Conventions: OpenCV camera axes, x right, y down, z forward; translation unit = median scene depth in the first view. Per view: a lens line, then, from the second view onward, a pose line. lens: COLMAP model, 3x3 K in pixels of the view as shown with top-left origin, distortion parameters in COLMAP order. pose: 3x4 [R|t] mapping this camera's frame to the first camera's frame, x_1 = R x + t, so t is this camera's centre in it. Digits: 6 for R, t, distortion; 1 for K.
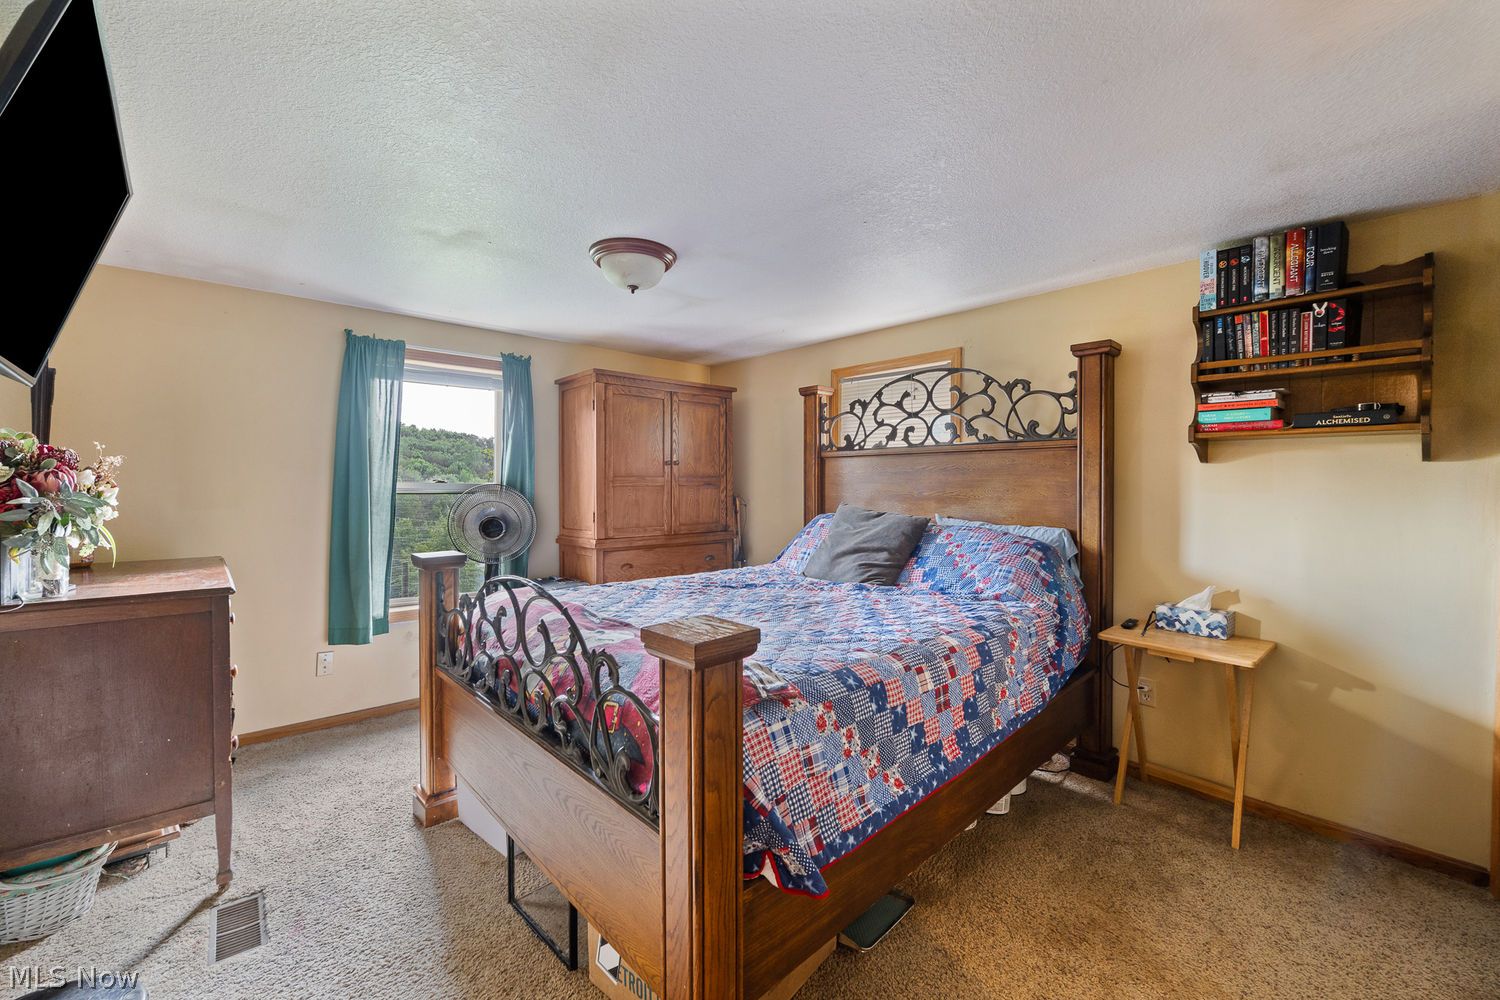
lens RADIAL K [[624.2, 0, 755.5], [0, 624.2, 487.5], [0, 0, 1]] dist [-0.001099, -0.000476]
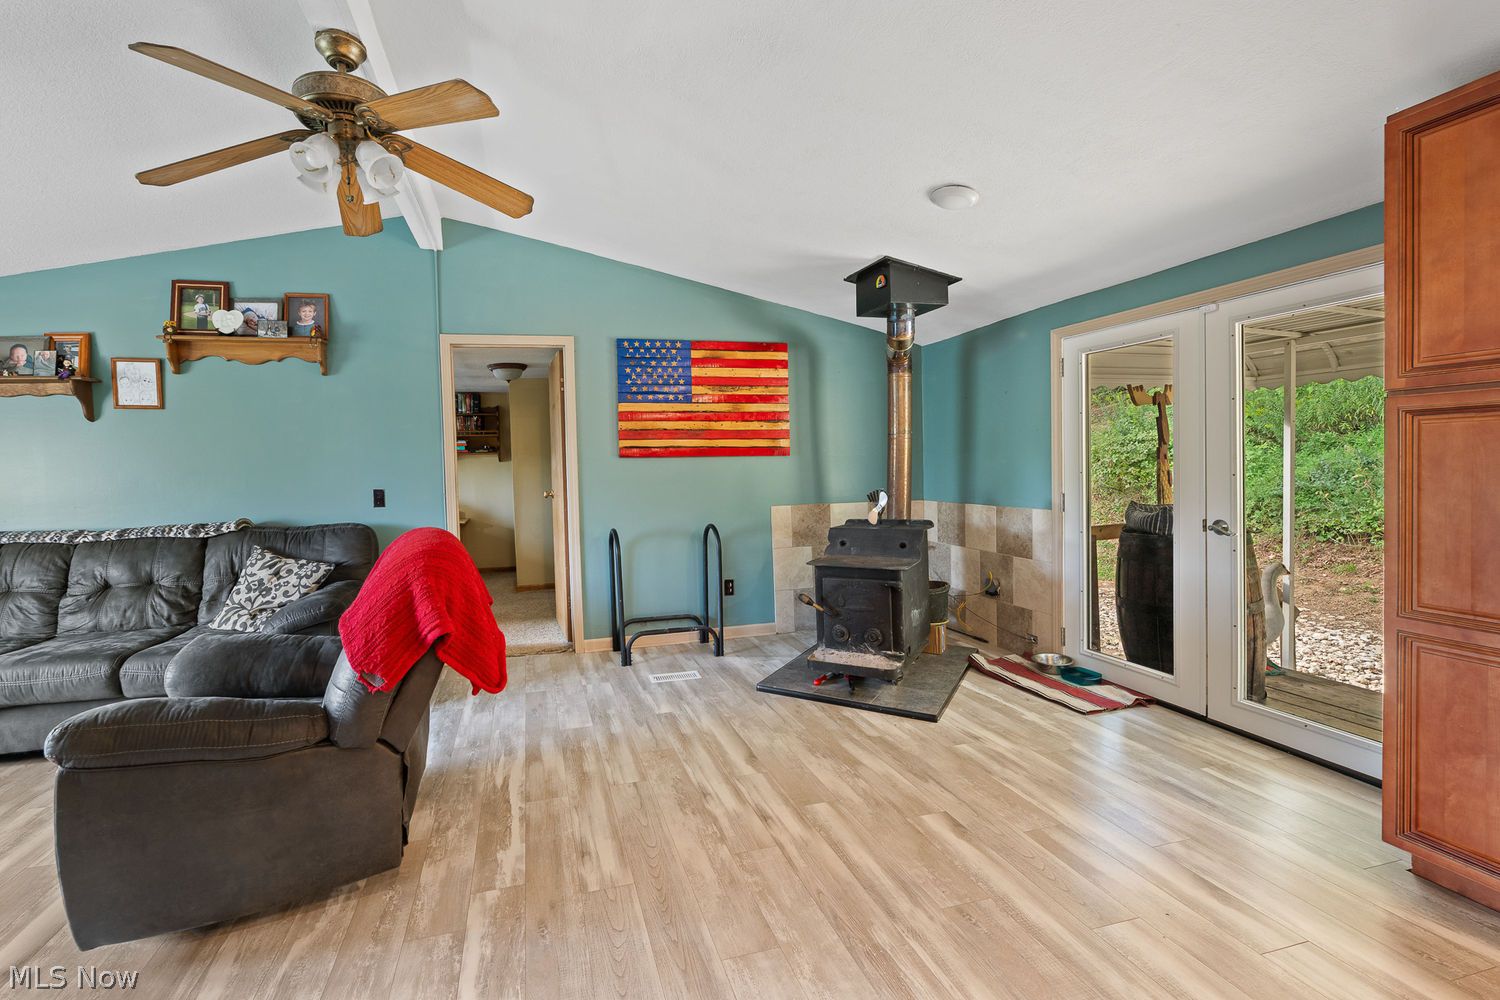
lens RADIAL K [[668.5, 0, 704.2], [0, 668.5, 483.3], [0, 0, 1]] dist [-0.001151, -0.000604]
pose [[0.499200, -0.044474, 0.865345, -1.198250], [0.033119, 0.998931, 0.032234, -0.002921], [-0.865854, 0.012568, 0.500140, -1.387507]]
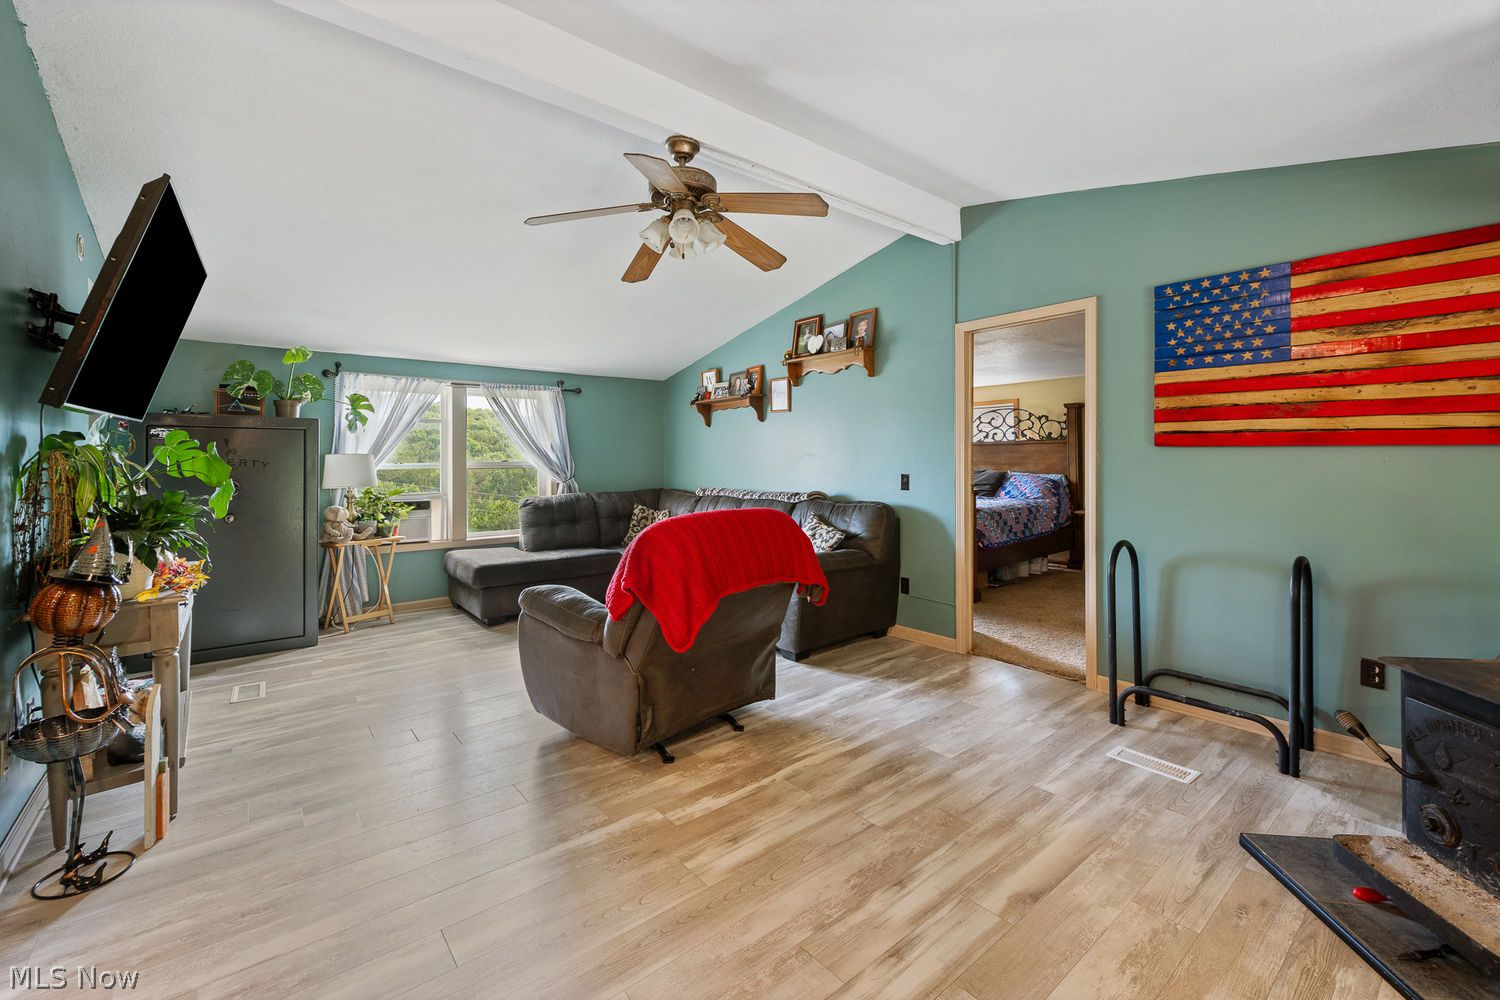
lens RADIAL K [[624.2, 0, 710.7], [0, 624.2, 455.0], [0, 0, 1]] dist [-0.001099, -0.000476]
pose [[0.992204, -0.011999, -0.124047, -0.577021], [0.010648, 0.999877, -0.011552, 0.000173], [0.124171, 0.010141, 0.992209, -1.602091]]
